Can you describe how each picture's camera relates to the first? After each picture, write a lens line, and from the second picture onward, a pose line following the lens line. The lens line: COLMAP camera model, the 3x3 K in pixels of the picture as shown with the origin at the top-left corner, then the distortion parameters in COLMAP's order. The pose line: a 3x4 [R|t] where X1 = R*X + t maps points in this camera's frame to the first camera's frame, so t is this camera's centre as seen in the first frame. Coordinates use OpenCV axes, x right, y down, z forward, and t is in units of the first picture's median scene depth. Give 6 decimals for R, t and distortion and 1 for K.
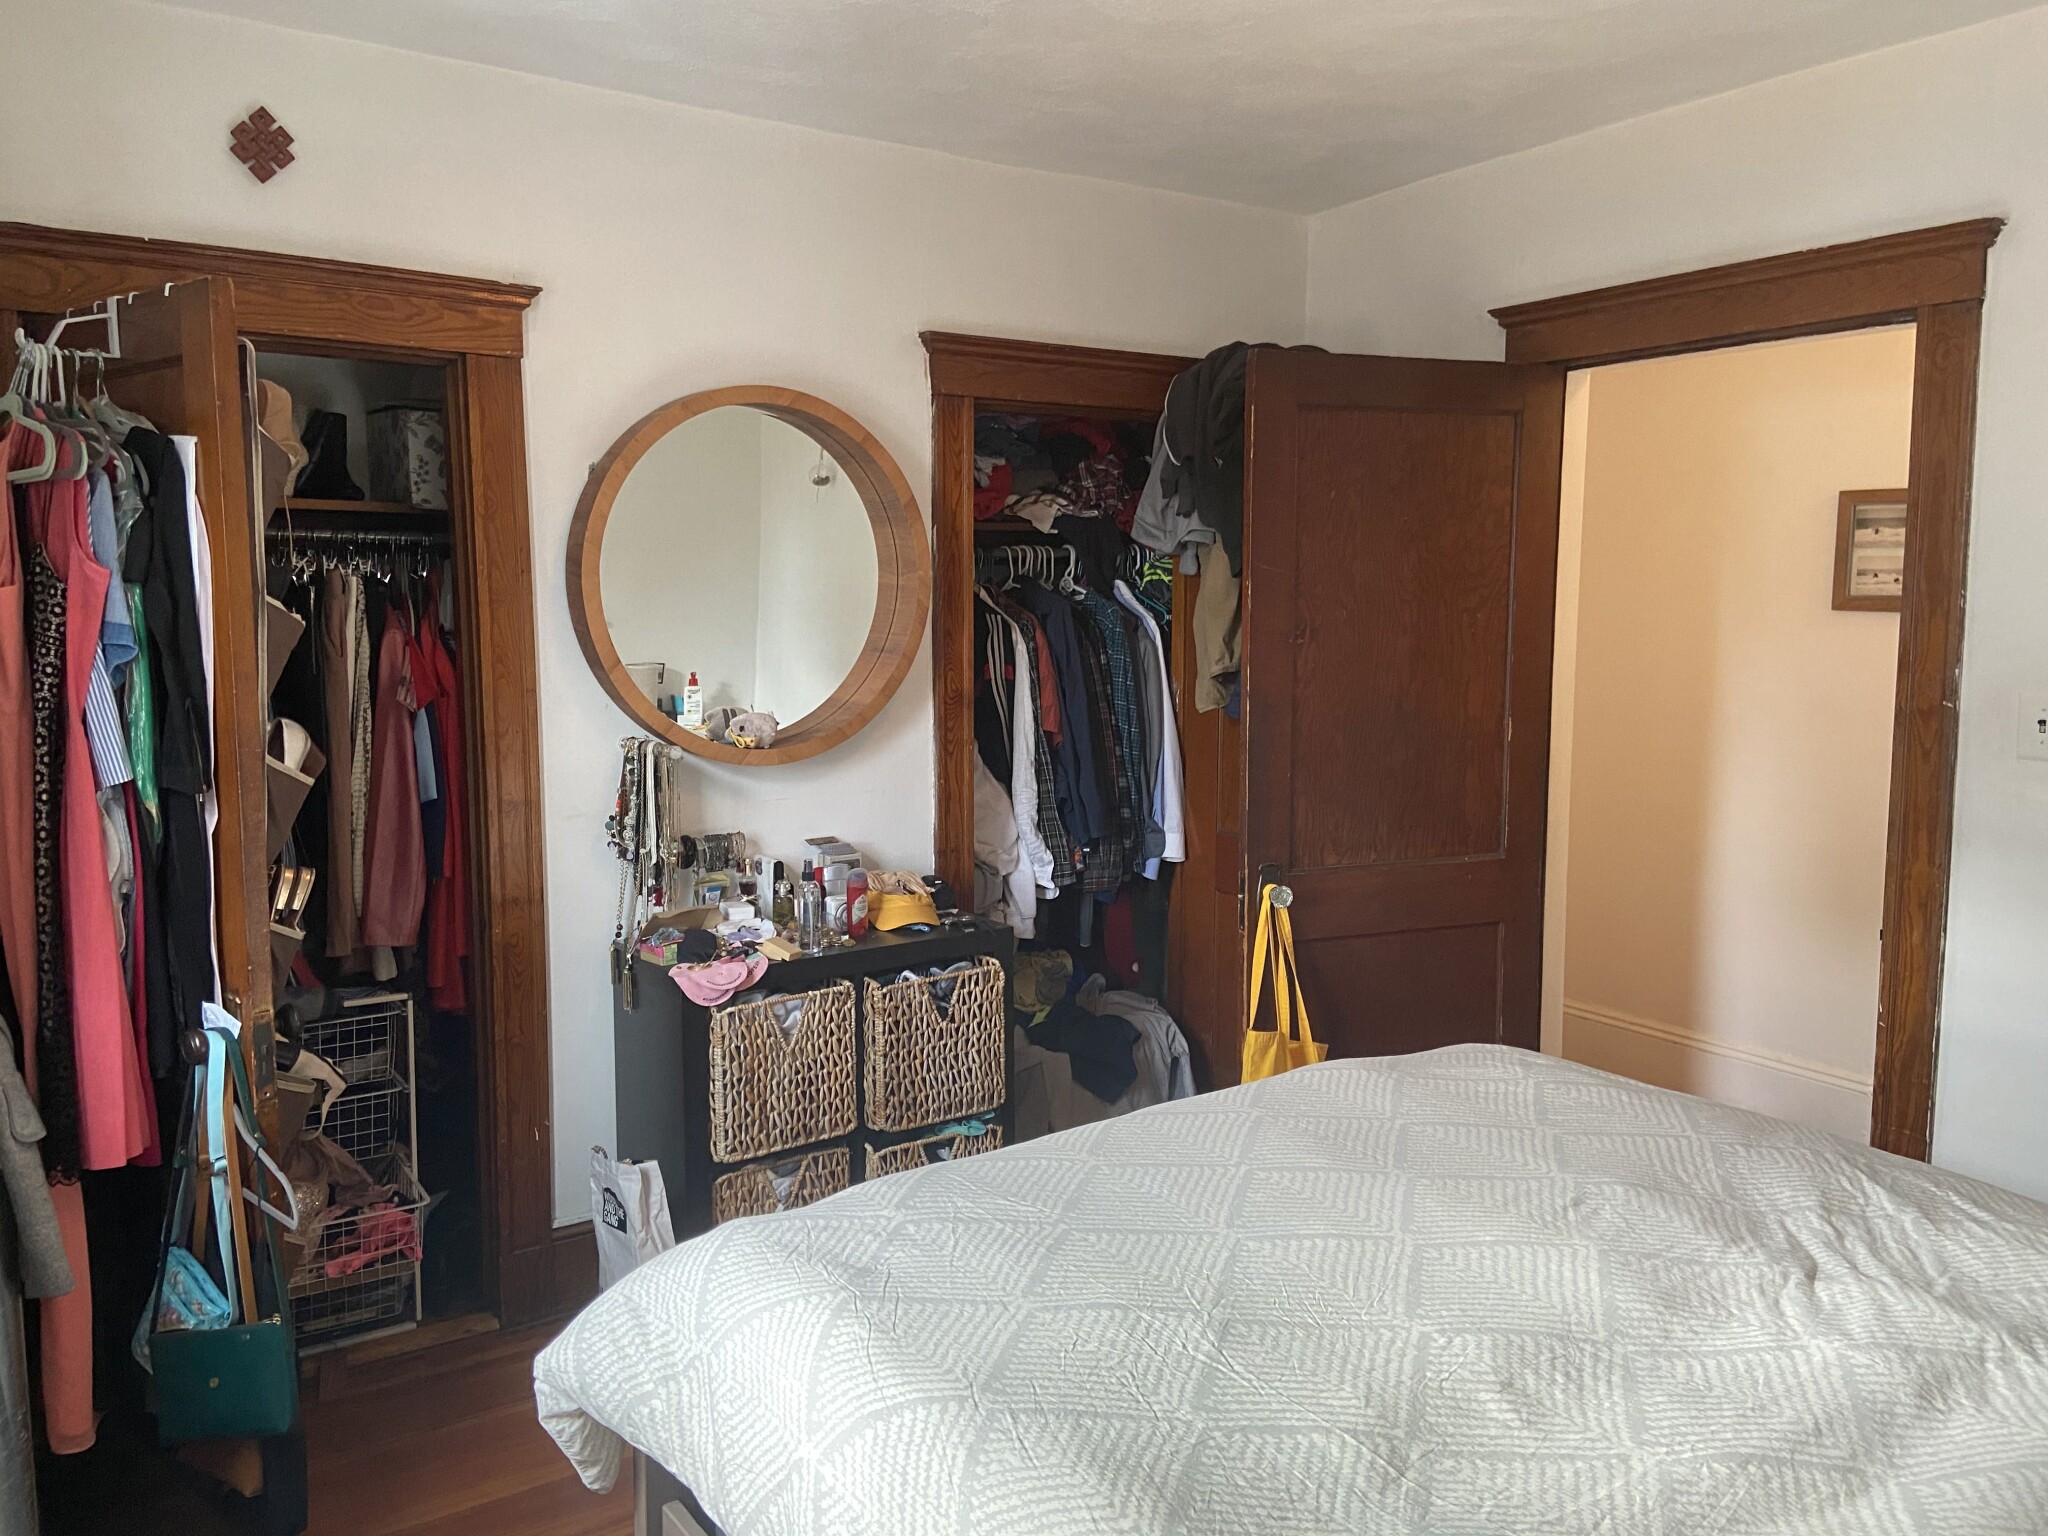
lens RADIAL K [[1553.3, 0, 1024.9], [0, 1553.3, 762.5], [0, 0, 1]] dist [-0.001230, -0.003184]
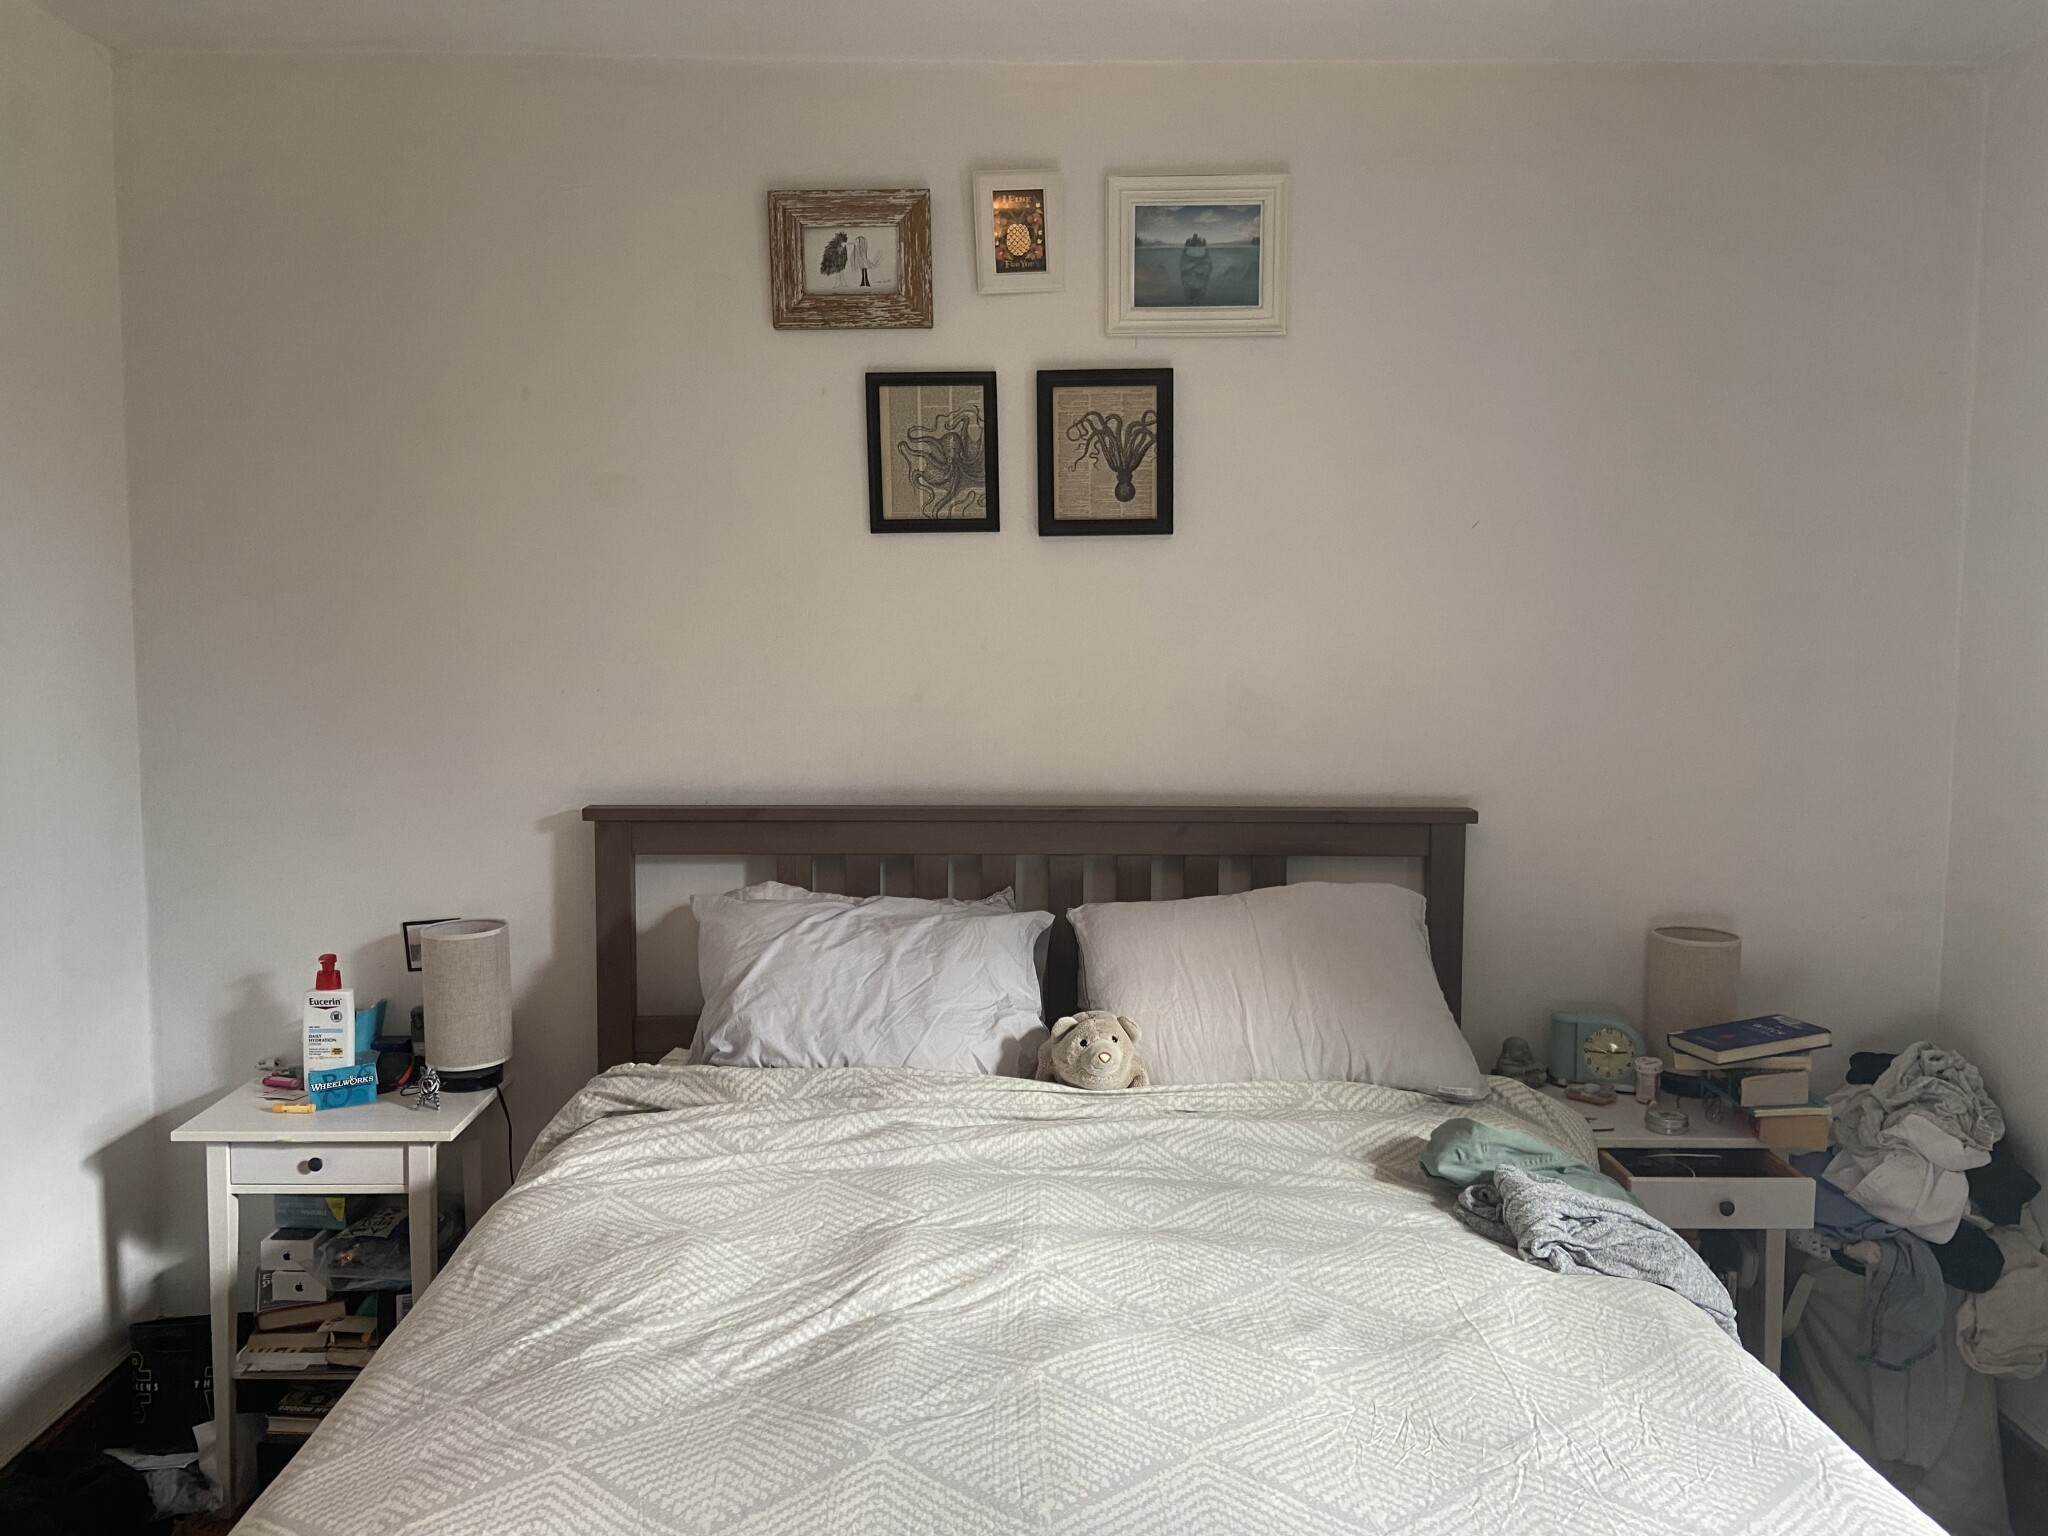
lens RADIAL K [[1553.3, 0, 1025.0], [0, 1553.3, 763.8], [0, 0, 1]] dist [-0.001230, -0.003184]
pose [[-0.828273, -0.060885, 0.557008, -0.117260], [0.066412, 0.976405, 0.205483, -0.231479], [-0.556376, 0.207188, -0.804686, 1.745777]]
